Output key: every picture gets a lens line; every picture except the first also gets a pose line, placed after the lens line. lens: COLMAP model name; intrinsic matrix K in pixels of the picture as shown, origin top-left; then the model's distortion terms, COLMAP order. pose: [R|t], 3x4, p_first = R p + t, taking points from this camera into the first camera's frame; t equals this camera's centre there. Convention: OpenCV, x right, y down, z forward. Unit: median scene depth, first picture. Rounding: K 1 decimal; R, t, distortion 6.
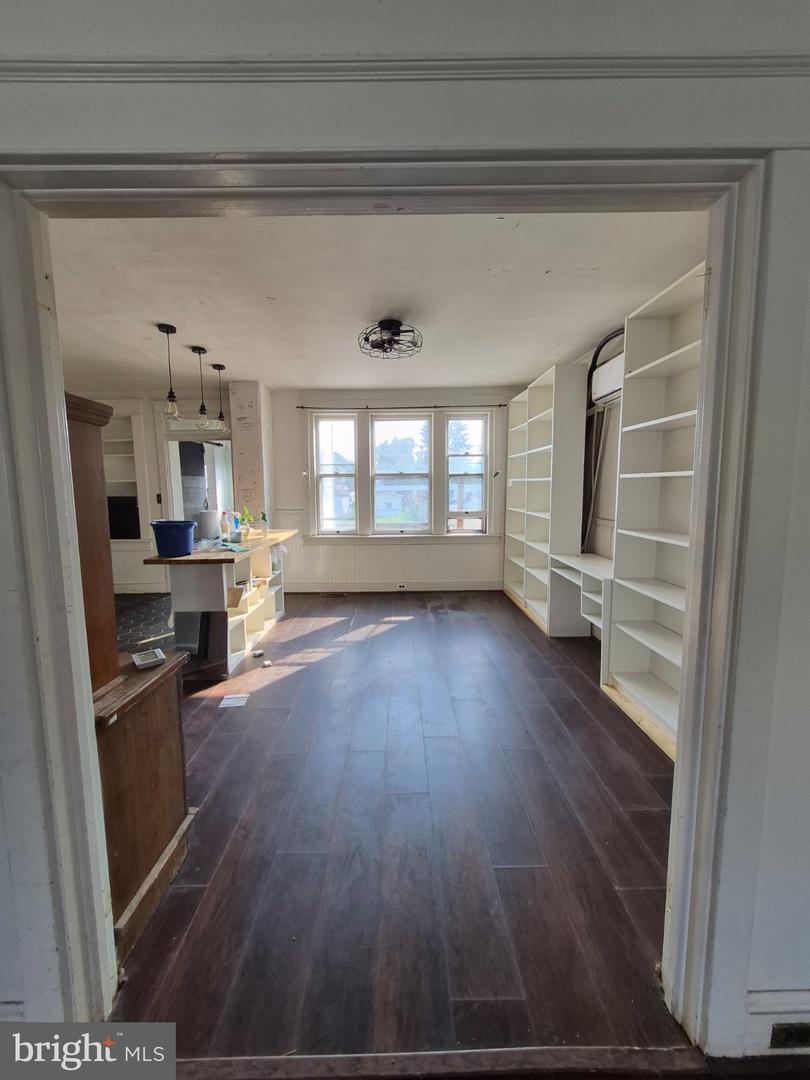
lens RADIAL K [[424.1, 0, 403.4], [0, 424.1, 536.5], [0, 0, 1]] dist [-0.002357, -0.000053]
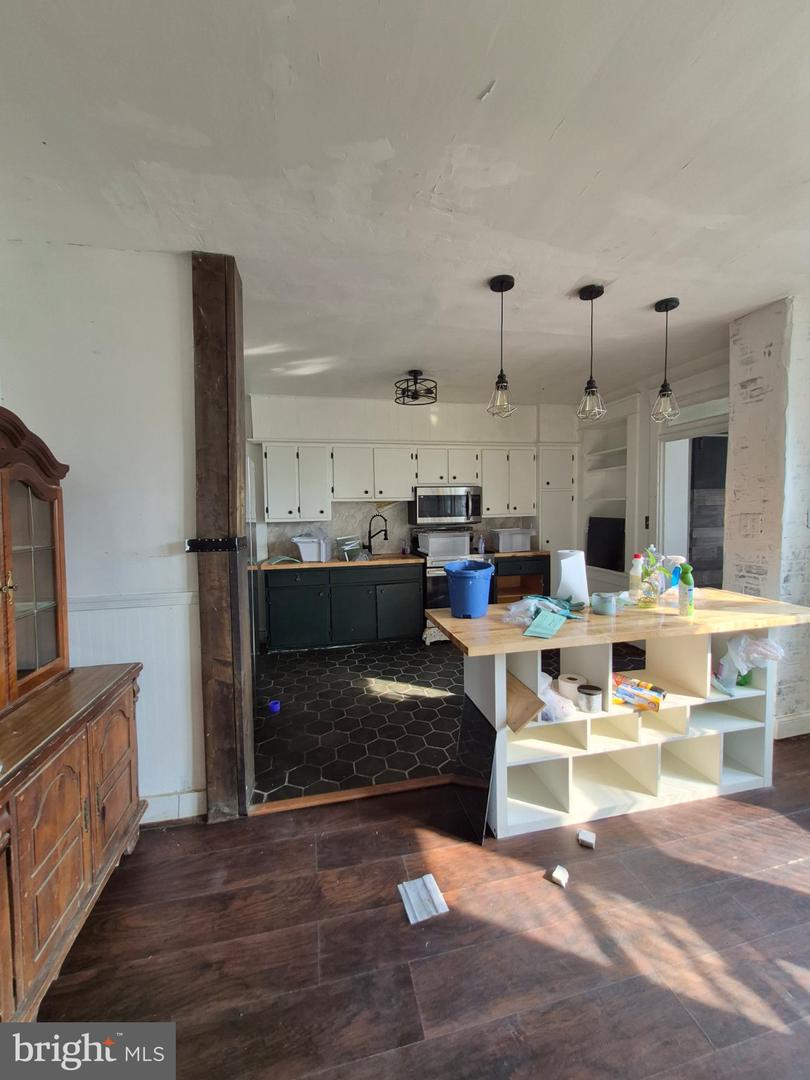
lens RADIAL K [[424.1, 0, 403.9], [0, 424.1, 532.8], [0, 0, 1]] dist [-0.002357, -0.000053]
pose [[0.195667, 0.073885, -0.977883, 0.092687], [-0.102078, 0.993276, 0.054623, -0.102292], [0.975343, 0.089132, 0.201894, 0.663714]]
